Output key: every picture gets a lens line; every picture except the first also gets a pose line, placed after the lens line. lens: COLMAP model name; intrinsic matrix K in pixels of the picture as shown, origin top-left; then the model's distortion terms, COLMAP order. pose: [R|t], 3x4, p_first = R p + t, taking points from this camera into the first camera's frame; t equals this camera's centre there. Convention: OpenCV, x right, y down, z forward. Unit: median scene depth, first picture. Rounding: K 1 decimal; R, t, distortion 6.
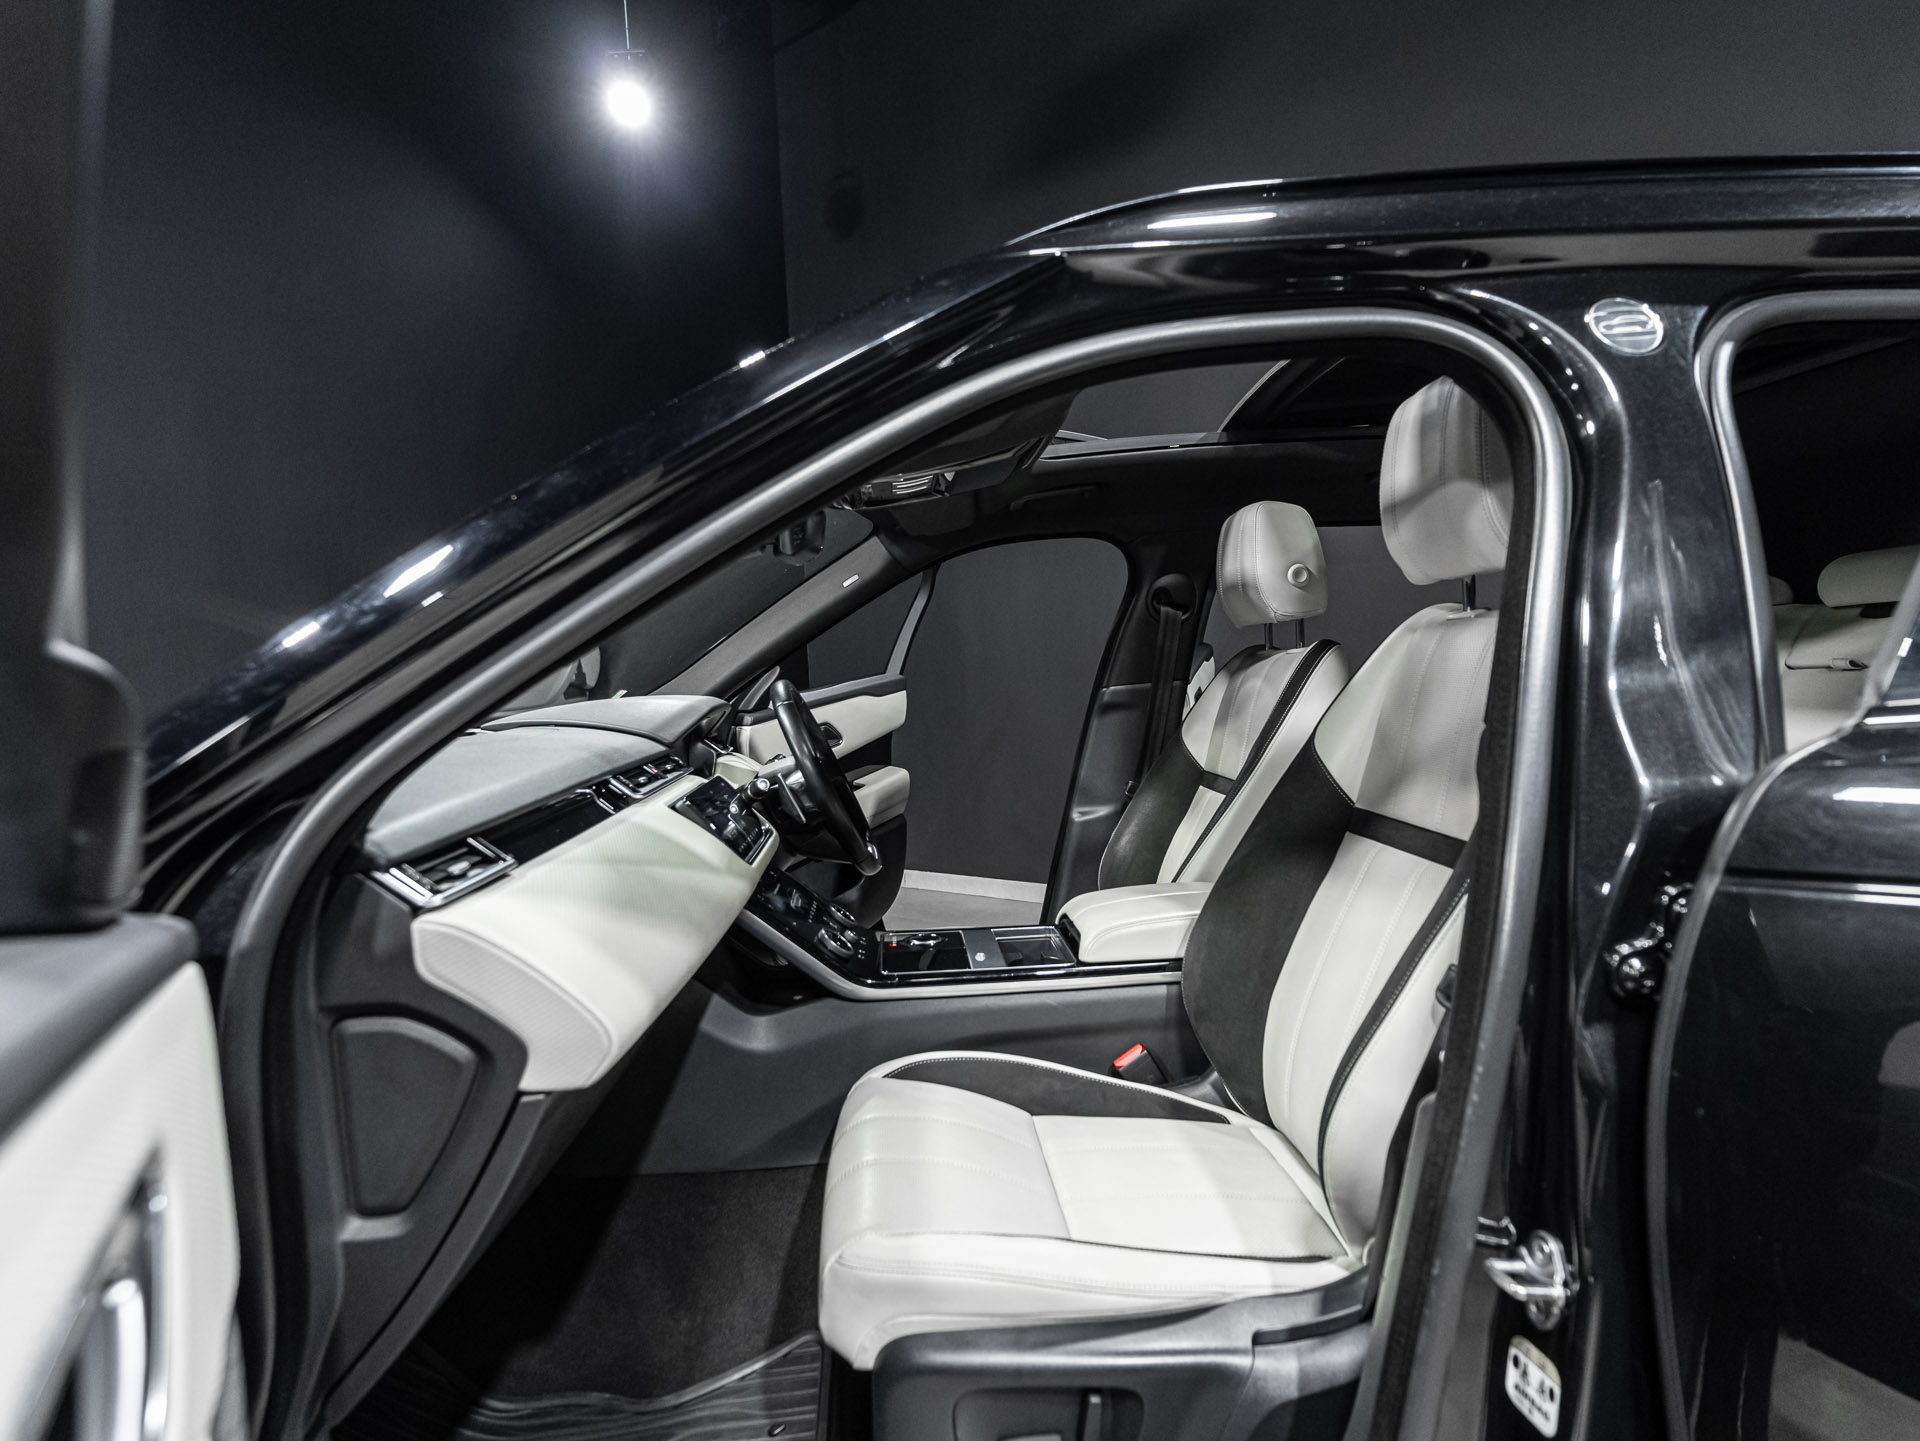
lens RADIAL K [[1037.4, 0, 960.0], [0, 1037.4, 720.5], [0, 0, 1]] dist [-0.002874, 0.018112]
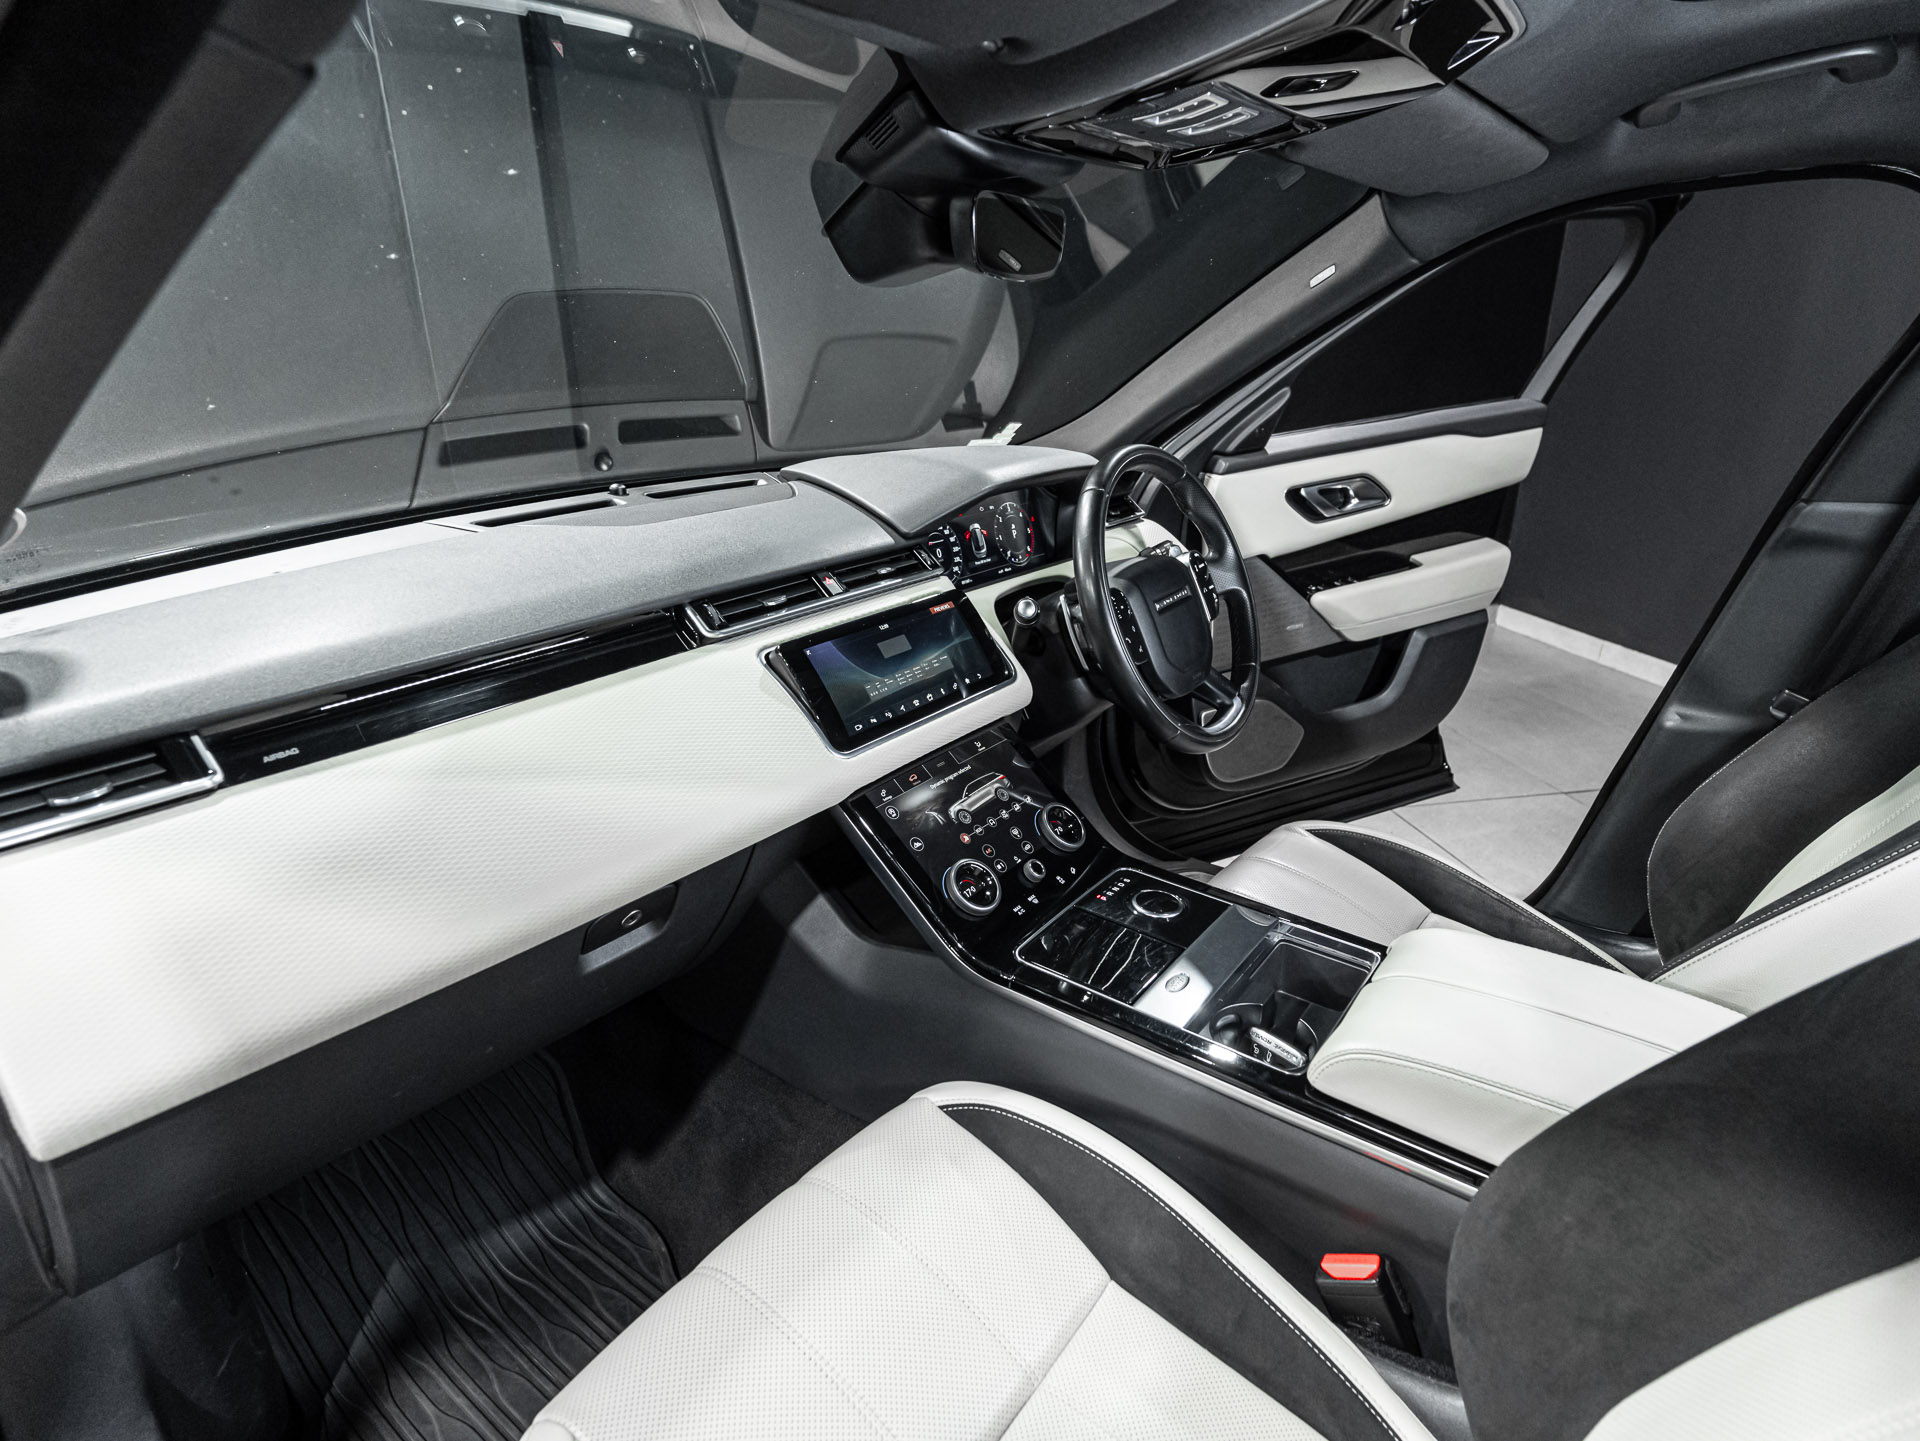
lens RADIAL K [[1037.4, 0, 960.0], [0, 1037.4, 720.5], [0, 0, 1]] dist [-0.002874, 0.018112]
pose [[0.757479, 0.273854, -0.592647, 0.164237], [-0.071072, 0.936965, 0.342119, -0.080687], [0.648980, -0.217028, 0.729194, 0.336452]]
